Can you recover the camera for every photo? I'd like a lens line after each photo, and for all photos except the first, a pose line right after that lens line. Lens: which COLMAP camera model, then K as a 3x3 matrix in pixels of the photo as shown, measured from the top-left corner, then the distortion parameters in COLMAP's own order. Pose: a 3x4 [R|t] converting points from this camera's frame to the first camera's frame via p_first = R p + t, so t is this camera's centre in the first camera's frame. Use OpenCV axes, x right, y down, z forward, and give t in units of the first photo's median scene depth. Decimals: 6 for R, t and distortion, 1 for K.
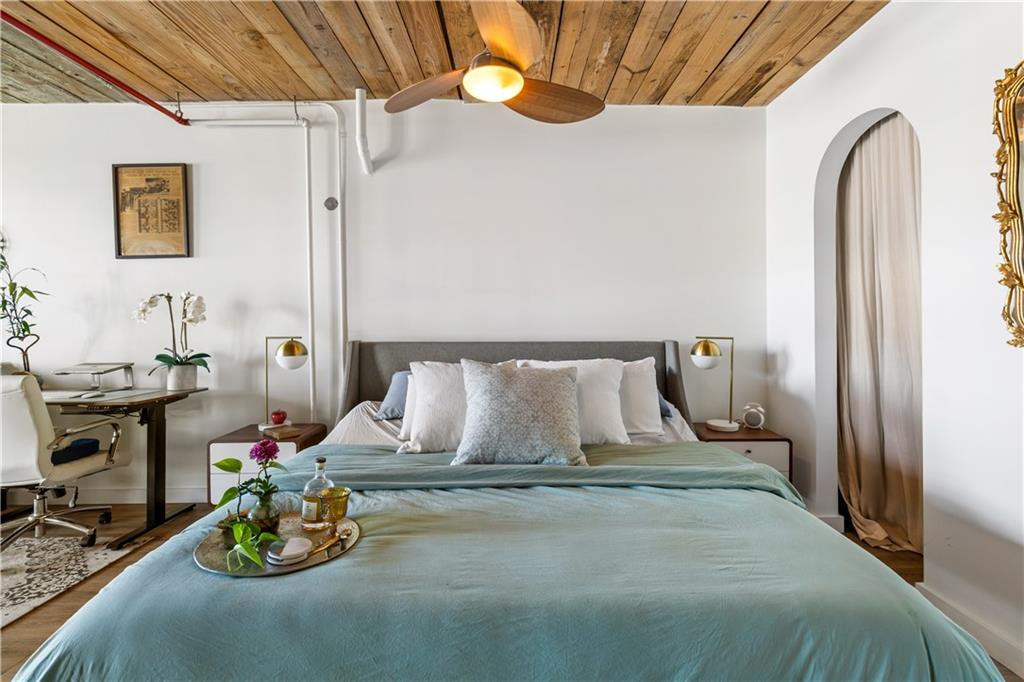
lens RADIAL K [[470.6, 0, 518.7], [0, 470.6, 323.4], [0, 0, 1]] dist [-0.002813, -0.001162]
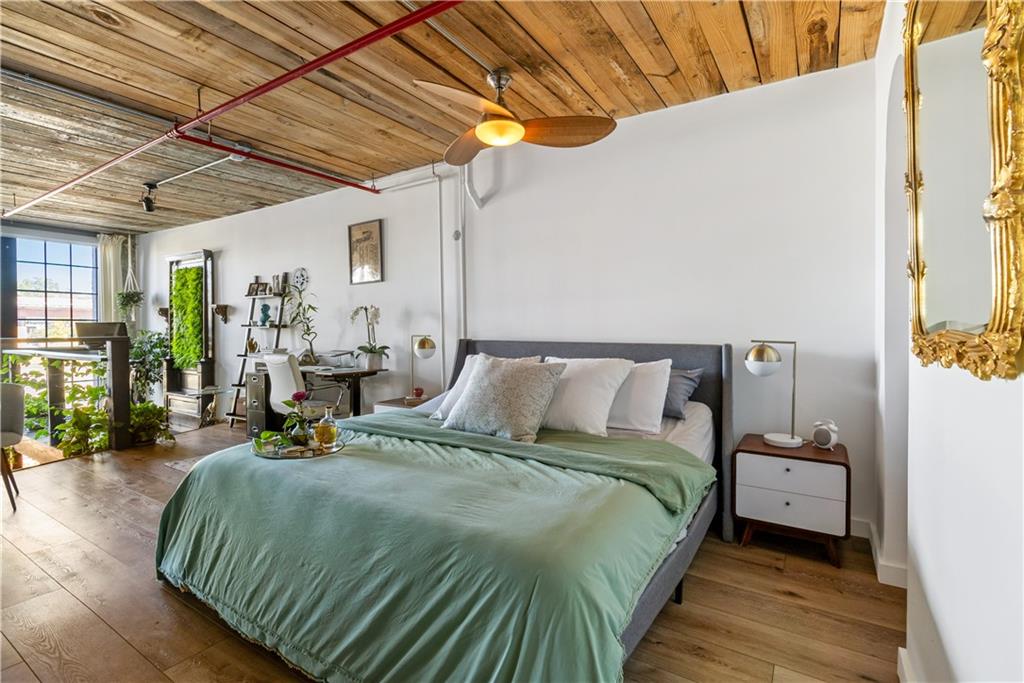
lens RADIAL K [[470.6, 0, 529.4], [0, 470.6, 332.7], [0, 0, 1]] dist [-0.002813, -0.001162]
pose [[0.841513, 0.007766, -0.540182, 0.530749], [-0.001778, 0.999931, 0.011605, 0.003844], [0.540235, -0.008805, 0.841468, -0.007073]]
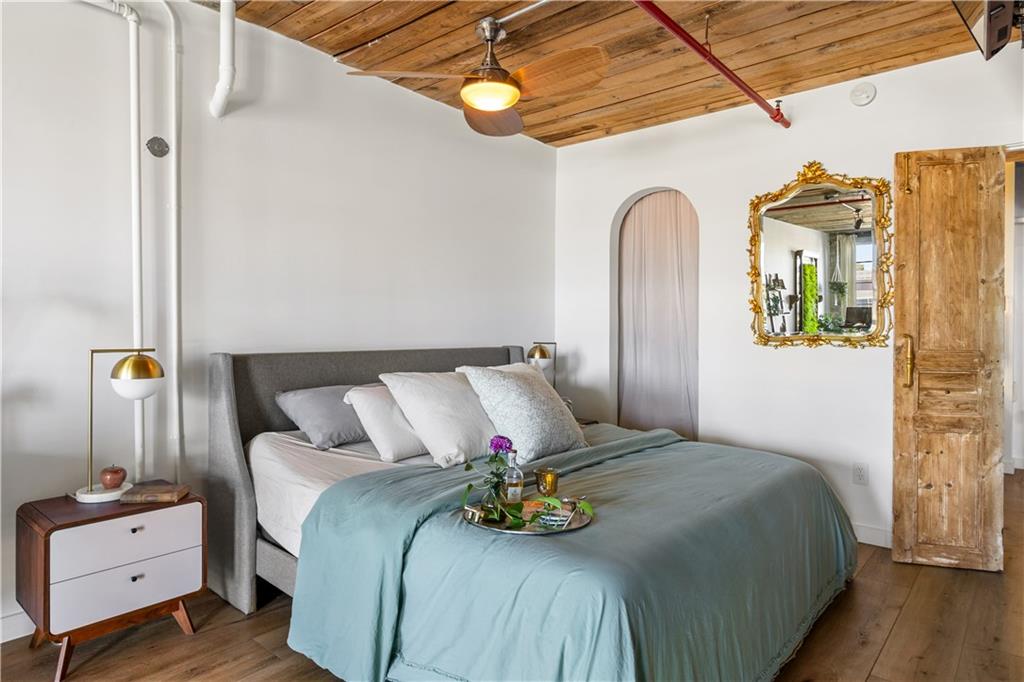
lens RADIAL K [[610.3, 0, 516.1], [0, 610.3, 334.3], [0, 0, 1]] dist [-0.004275, -0.000643]
pose [[0.661971, -0.000332, 0.749529, -0.784075], [-0.007292, 0.999950, 0.006884, -0.000982], [-0.749494, -0.010023, 0.661935, 0.060393]]
